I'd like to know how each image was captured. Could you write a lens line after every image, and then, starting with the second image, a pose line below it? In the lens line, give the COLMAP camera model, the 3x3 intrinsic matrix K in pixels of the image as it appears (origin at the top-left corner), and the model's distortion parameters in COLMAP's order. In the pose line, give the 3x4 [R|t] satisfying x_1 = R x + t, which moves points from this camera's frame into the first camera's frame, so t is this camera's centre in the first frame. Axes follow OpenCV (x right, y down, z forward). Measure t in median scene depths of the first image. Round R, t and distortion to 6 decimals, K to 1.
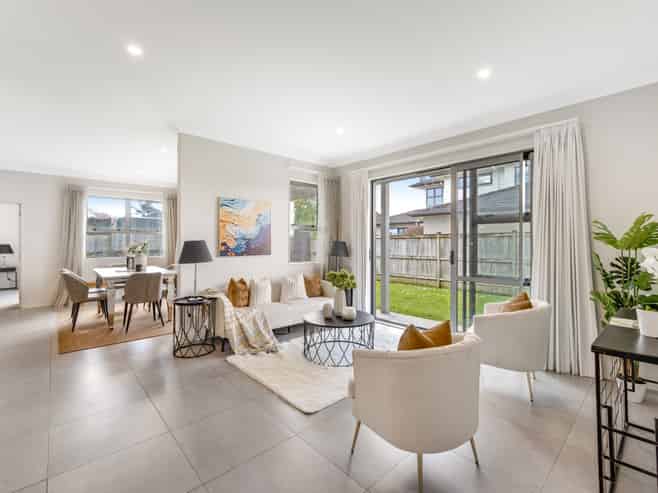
lens RADIAL K [[306.8, 0, 332.4], [0, 306.8, 242.6], [0, 0, 1]] dist [-0.005259, -0.000252]
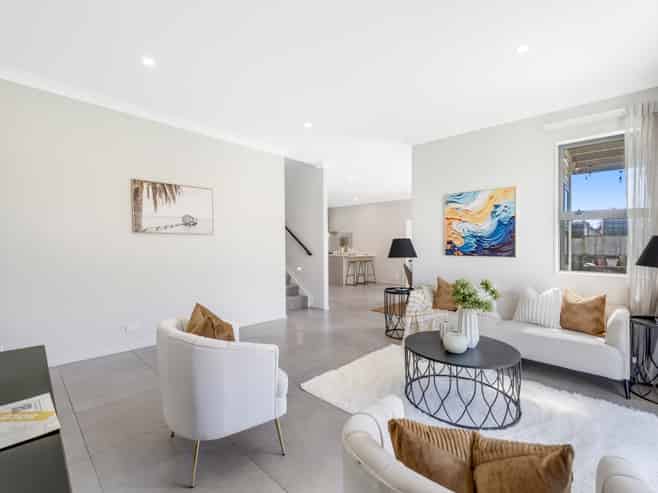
lens RADIAL K [[306.8, 0, 331.1], [0, 306.8, 246.3], [0, 0, 1]] dist [-0.005259, -0.000252]
pose [[0.067149, 0.007360, -0.997716, 0.558563], [0.007211, 0.999943, 0.007862, 0.006277], [0.997717, -0.007722, 0.067092, 0.544927]]
